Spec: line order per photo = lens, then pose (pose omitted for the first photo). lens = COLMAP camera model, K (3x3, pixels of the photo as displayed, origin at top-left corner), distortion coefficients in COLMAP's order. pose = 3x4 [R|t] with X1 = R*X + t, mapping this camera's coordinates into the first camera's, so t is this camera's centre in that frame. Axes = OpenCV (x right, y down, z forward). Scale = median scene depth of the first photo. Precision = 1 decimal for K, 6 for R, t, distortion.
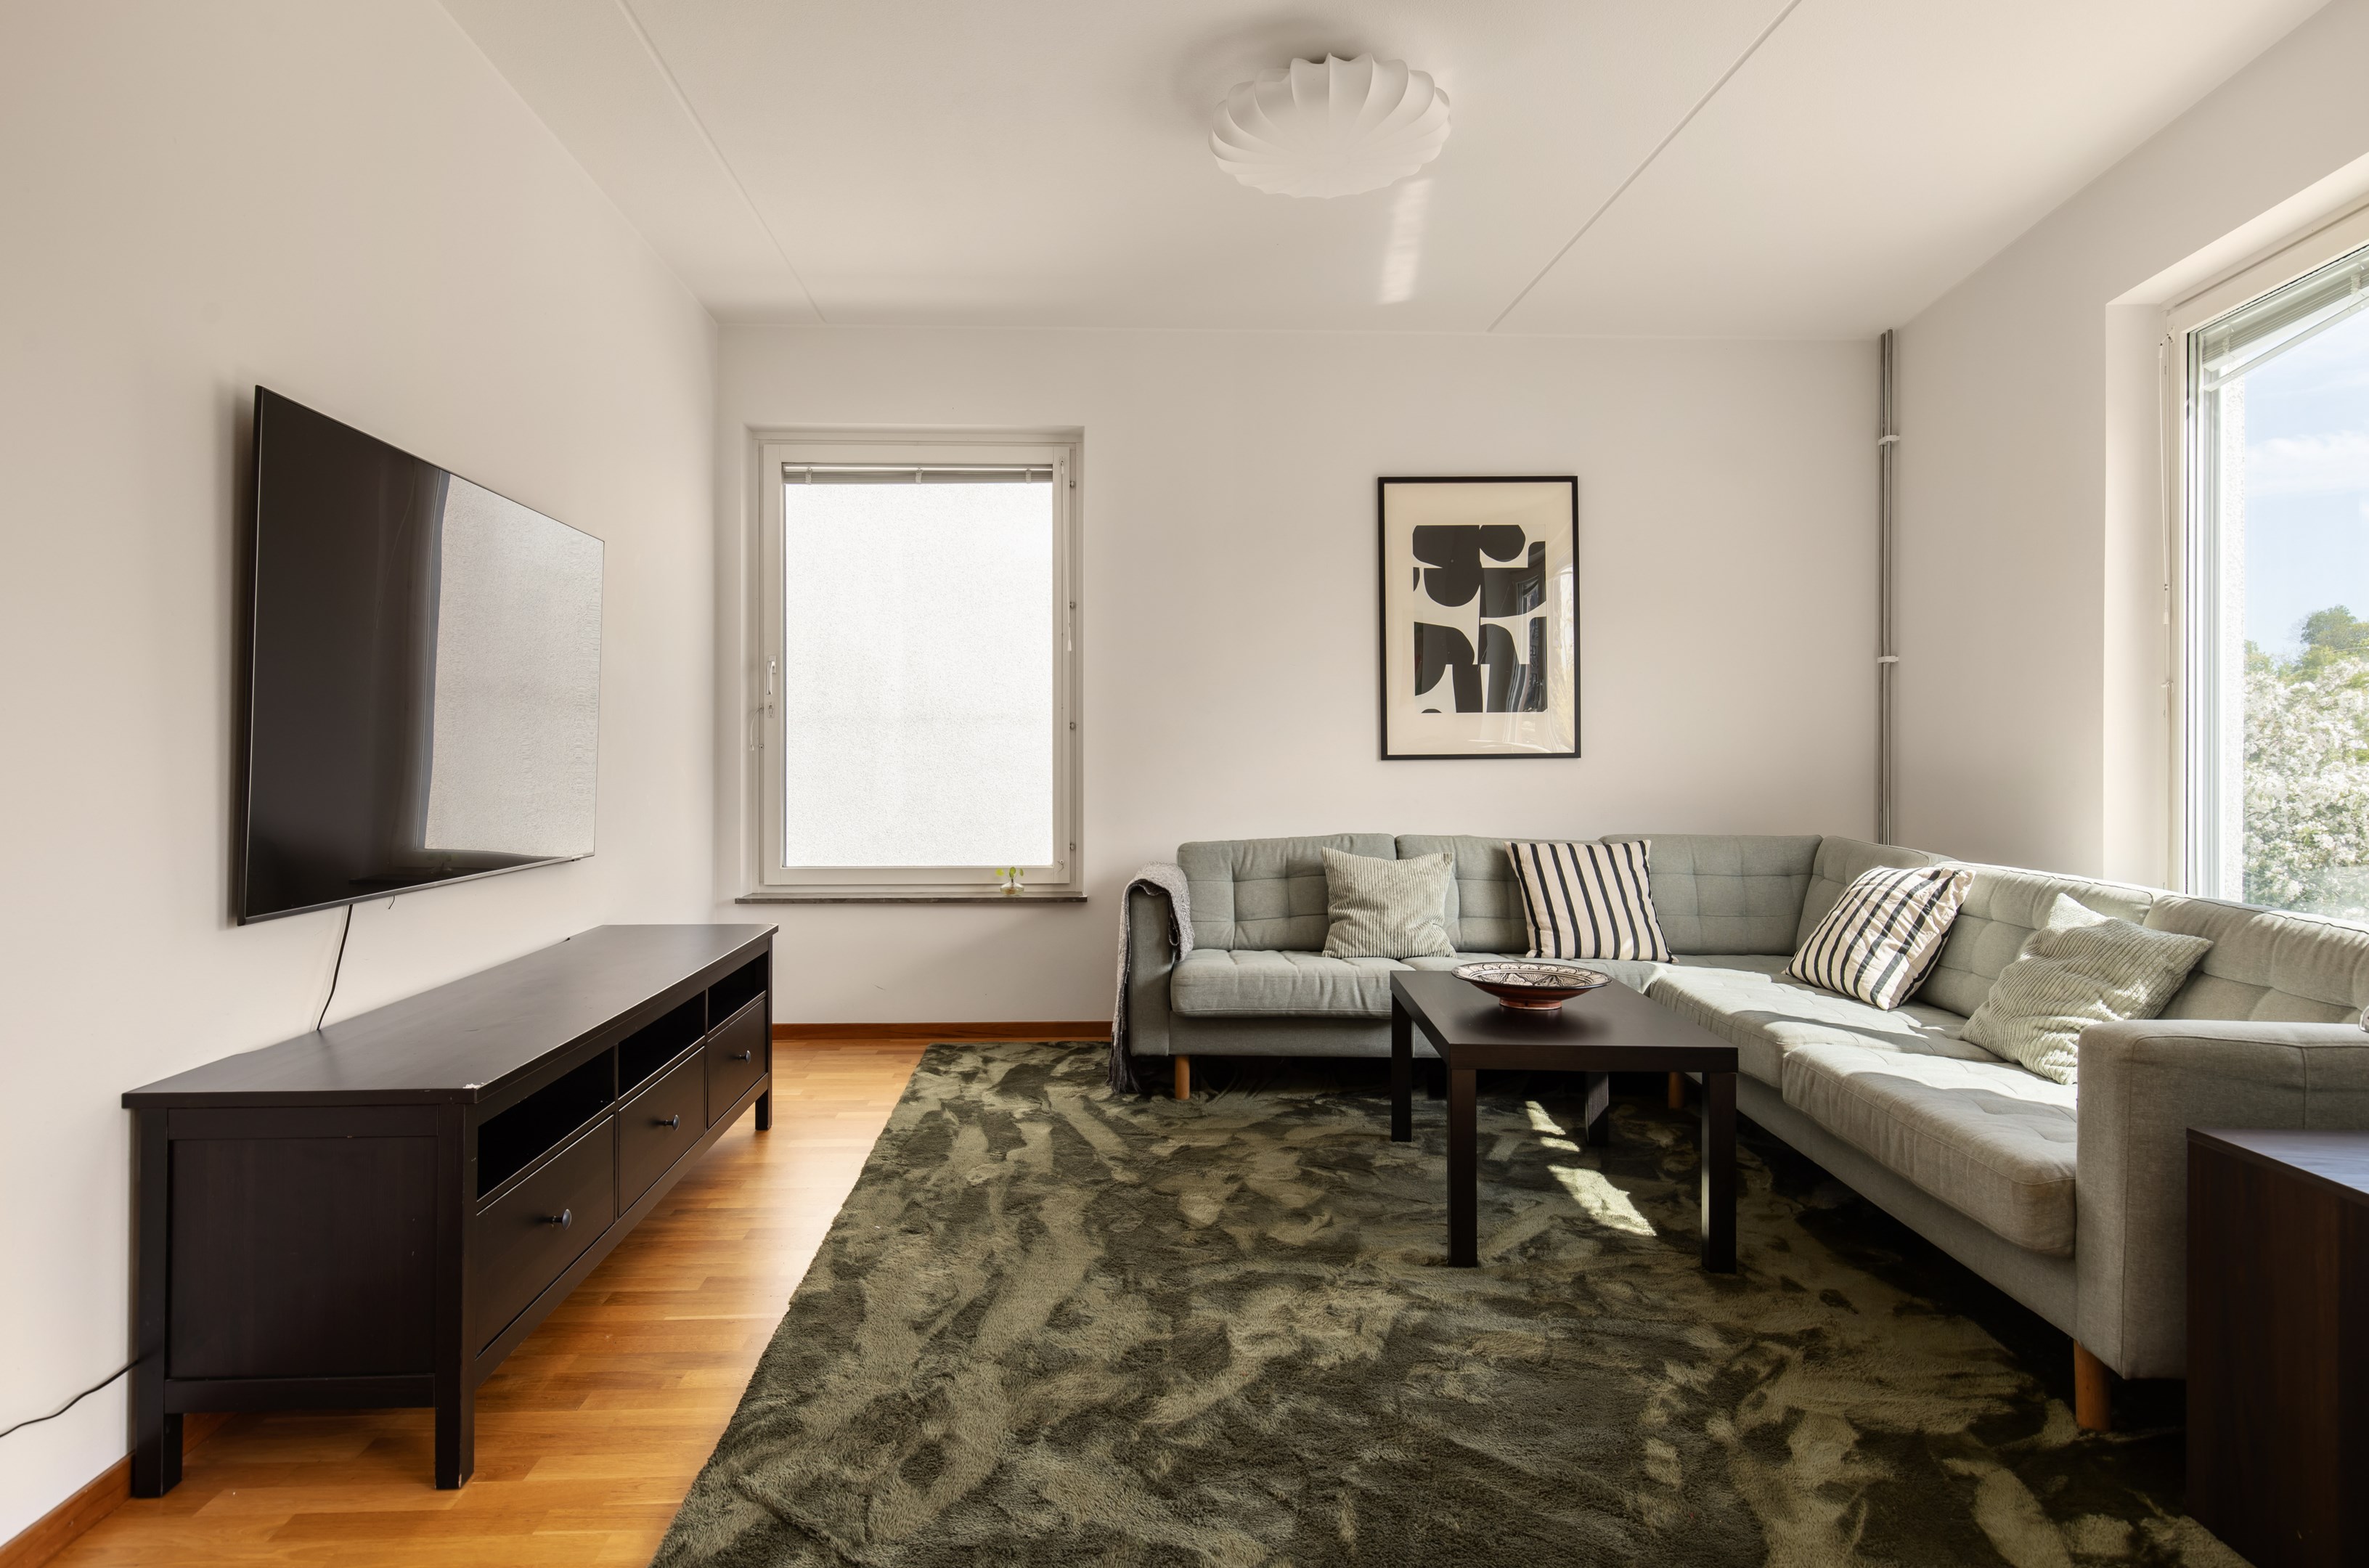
lens RADIAL K [[1308.4, 0, 1163.5], [0, 1308.4, 756.3], [0, 0, 1]] dist [0.004732, -0.003097]
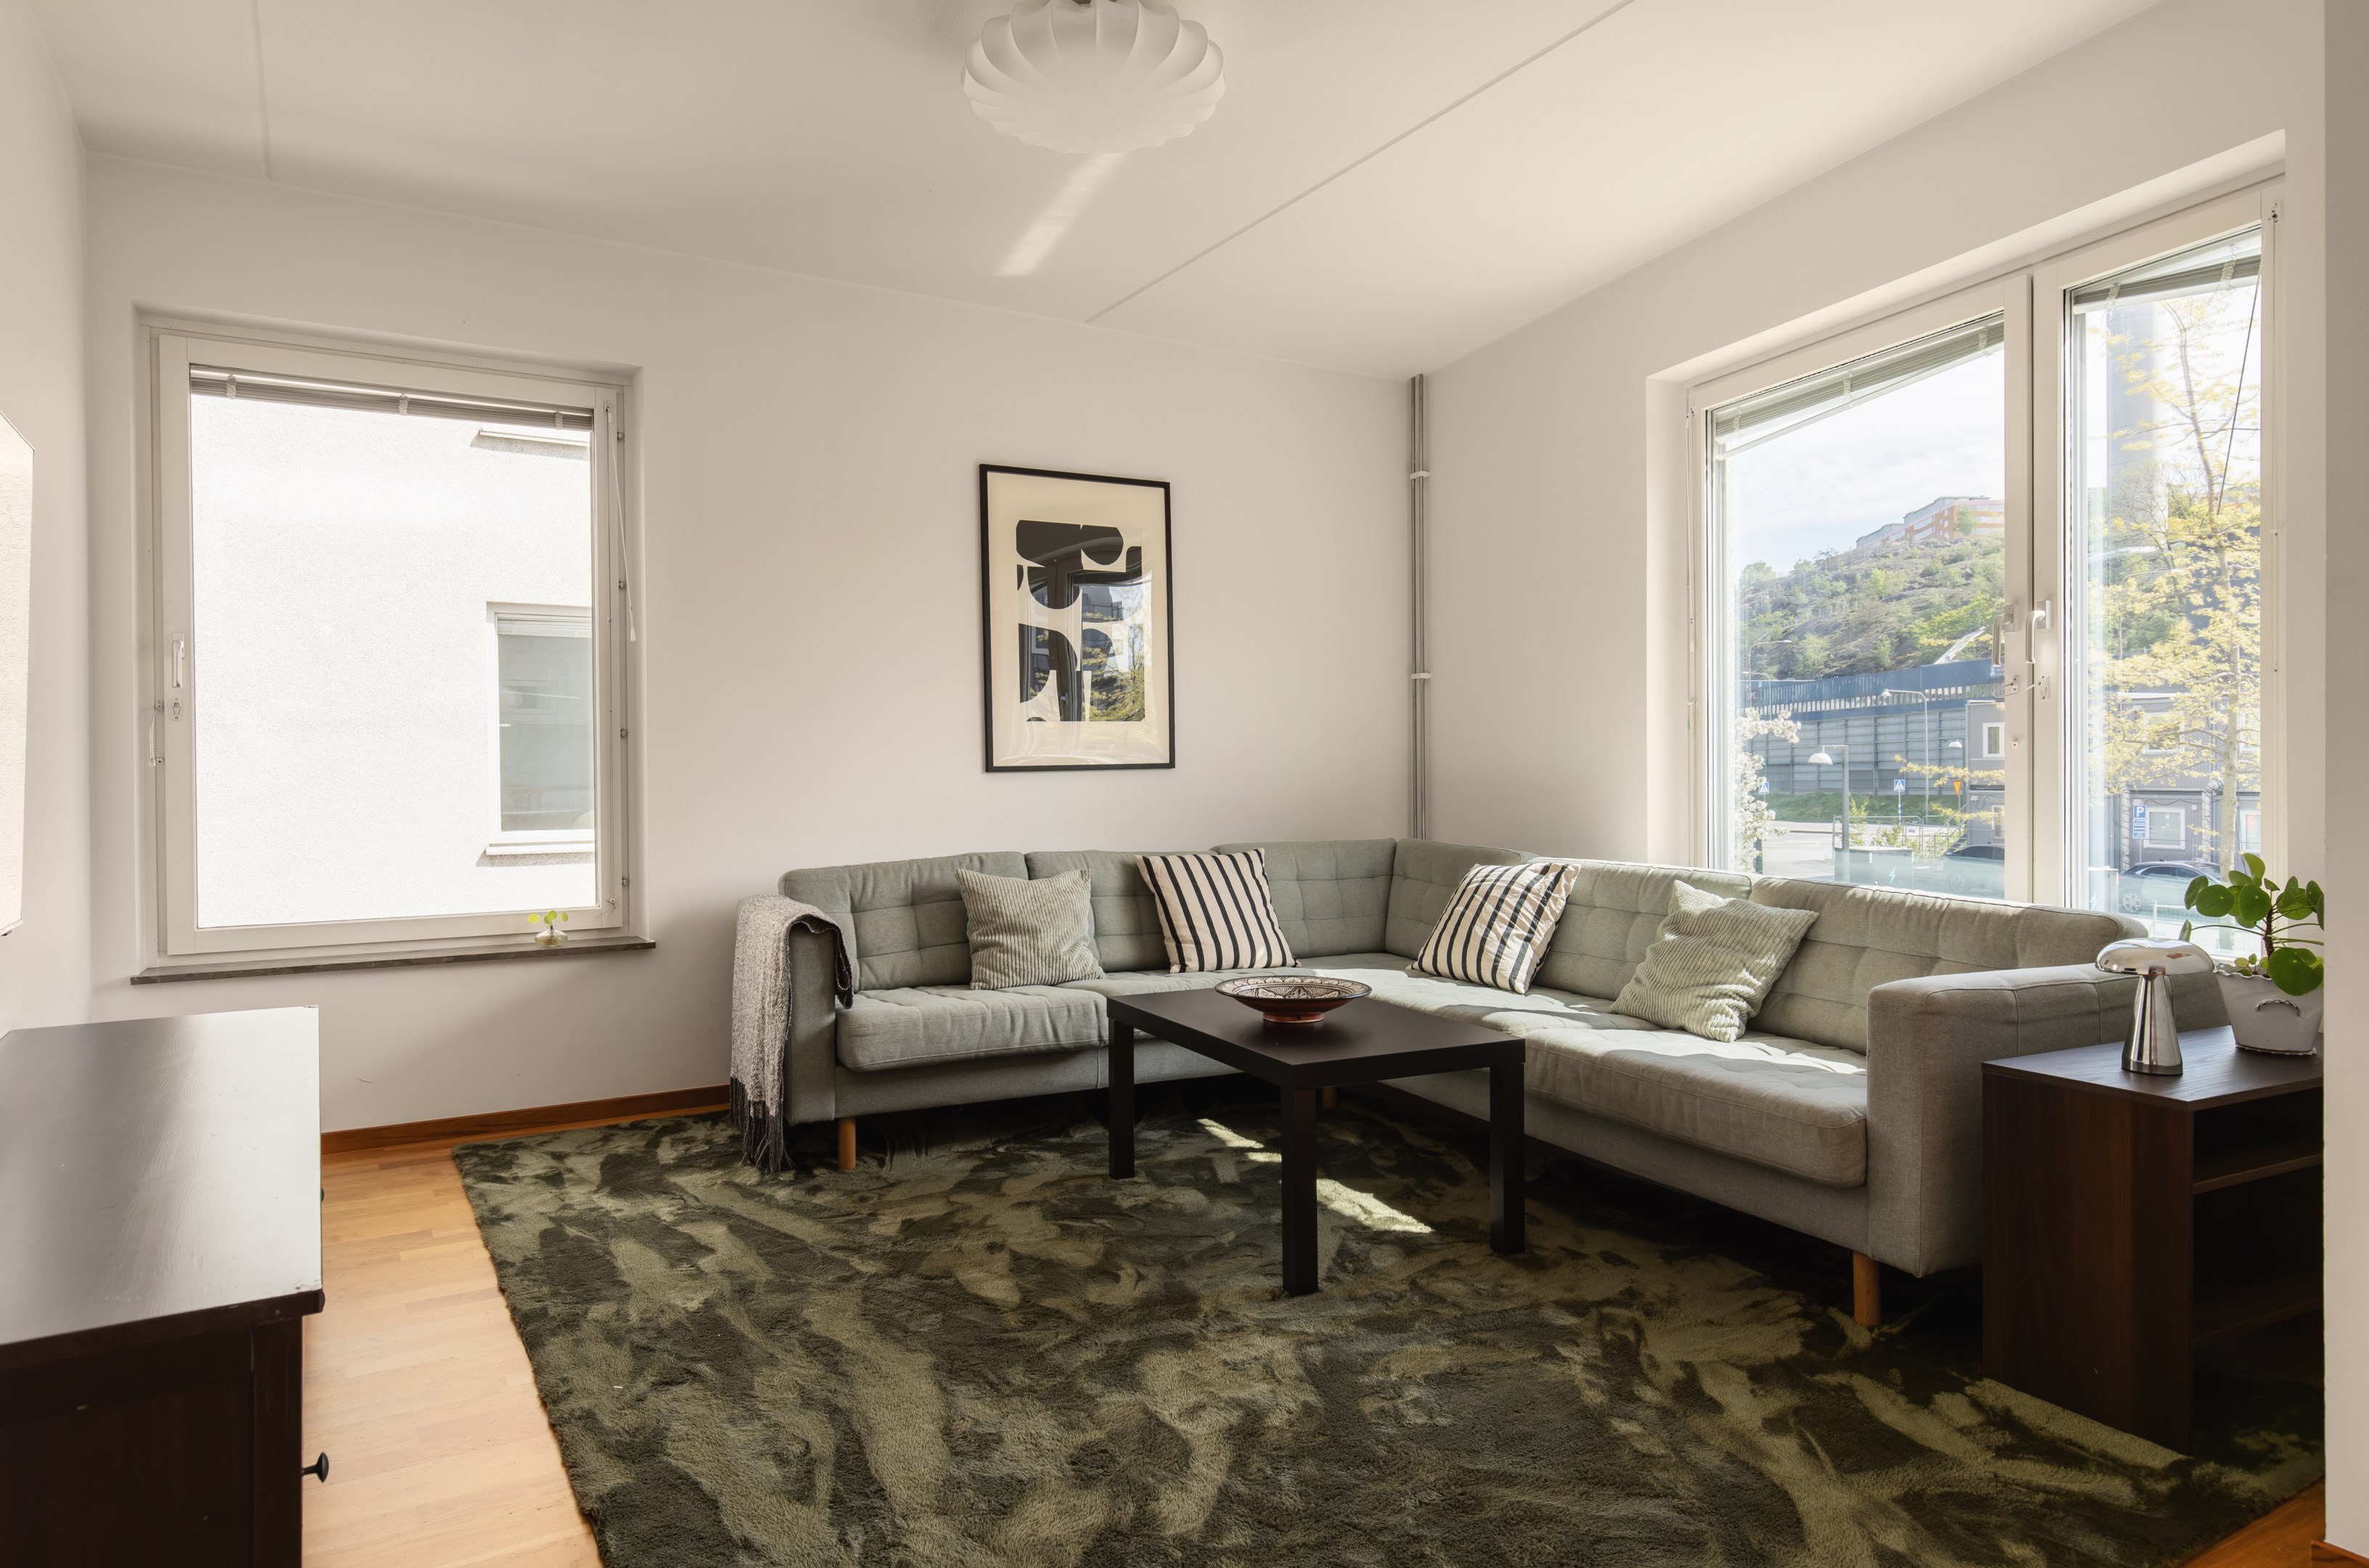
lens RADIAL K [[1390.2, 0, 1167.7], [0, 1390.2, 774.6], [0, 0, 1]] dist [0.002388, -0.003537]
pose [[0.880620, -0.009327, 0.473731, -0.236210], [0.007604, 0.999956, 0.005553, 0.000219], [-0.473762, -0.001288, 0.880652, 0.100514]]
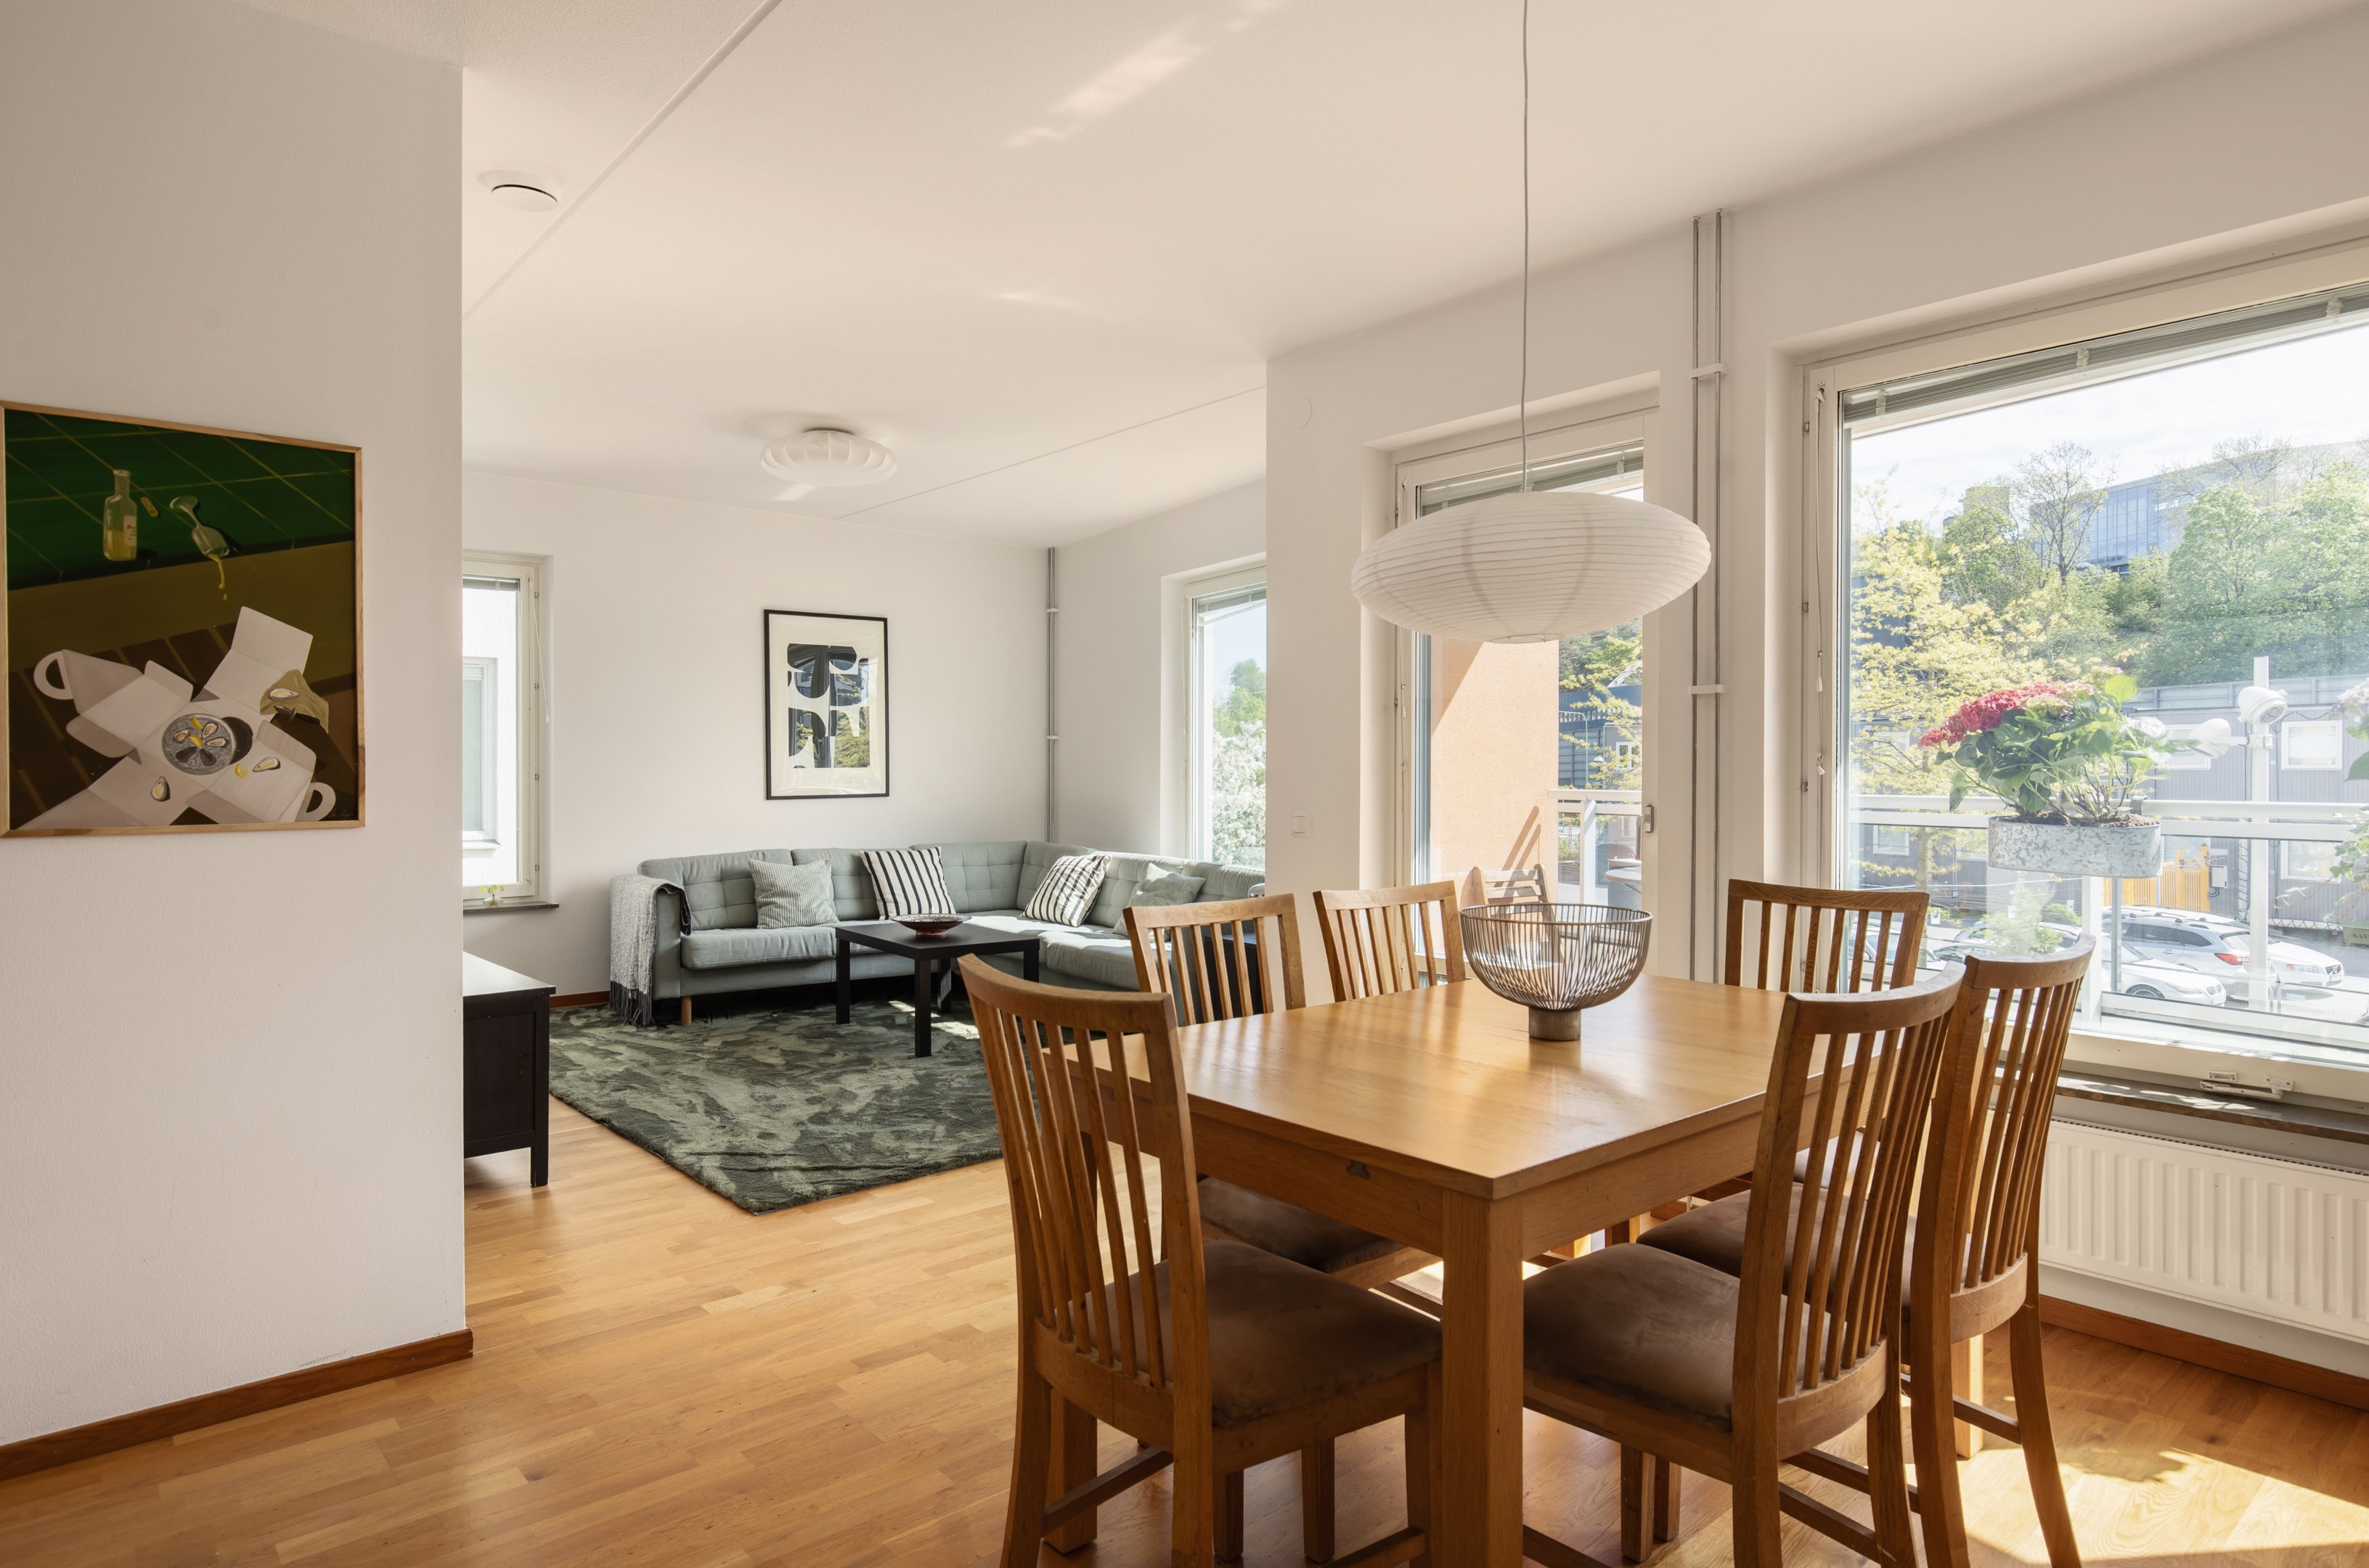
lens RADIAL K [[1308.4, 0, 1177.0], [0, 1308.4, 772.4], [0, 0, 1]] dist [0.004732, -0.003097]
pose [[0.781178, -0.000685, 0.624308, -0.510531], [-0.001238, 0.999996, 0.002646, -0.042048], [-0.624307, -0.002840, 0.781174, -0.581256]]
